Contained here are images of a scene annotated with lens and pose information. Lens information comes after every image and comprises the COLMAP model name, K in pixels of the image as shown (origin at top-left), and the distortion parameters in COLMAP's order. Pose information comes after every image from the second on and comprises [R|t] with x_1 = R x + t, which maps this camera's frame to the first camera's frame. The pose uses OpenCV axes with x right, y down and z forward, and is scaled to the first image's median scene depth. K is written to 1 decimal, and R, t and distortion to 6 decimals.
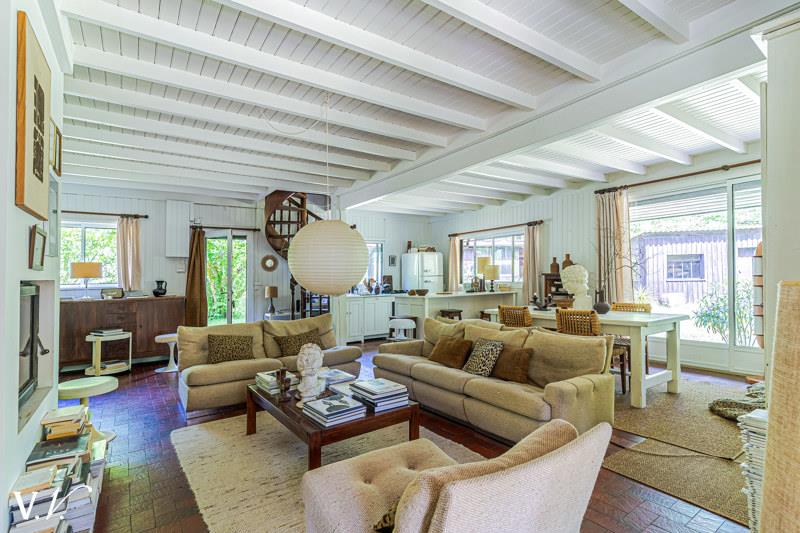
lens RADIAL K [[388.3, 0, 400.1], [0, 388.3, 267.0], [0, 0, 1]] dist [0.006460, -0.001900]
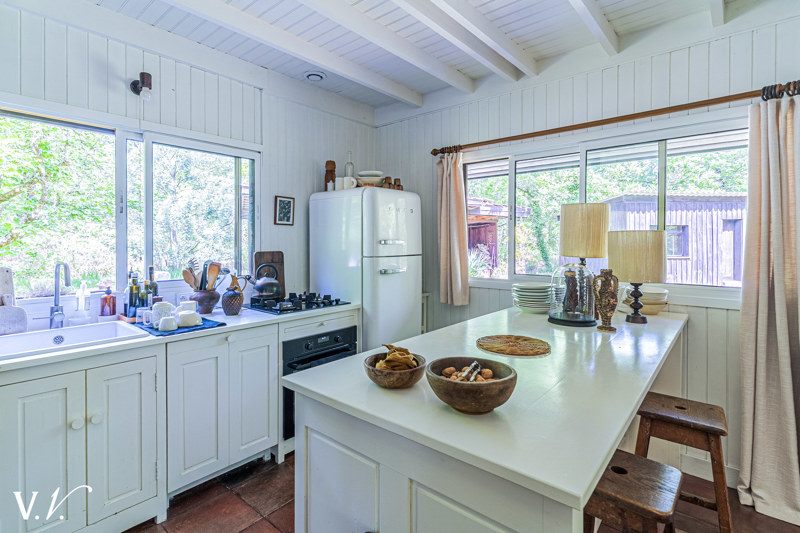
lens RADIAL K [[388.3, 0, 397.6], [0, 388.3, 275.2], [0, 0, 1]] dist [0.006460, -0.001900]
pose [[0.965058, -0.000222, 0.262036, -0.012493], [-0.028249, 0.994083, 0.104884, 0.003012], [-0.260508, -0.108621, 0.959342, 0.639683]]
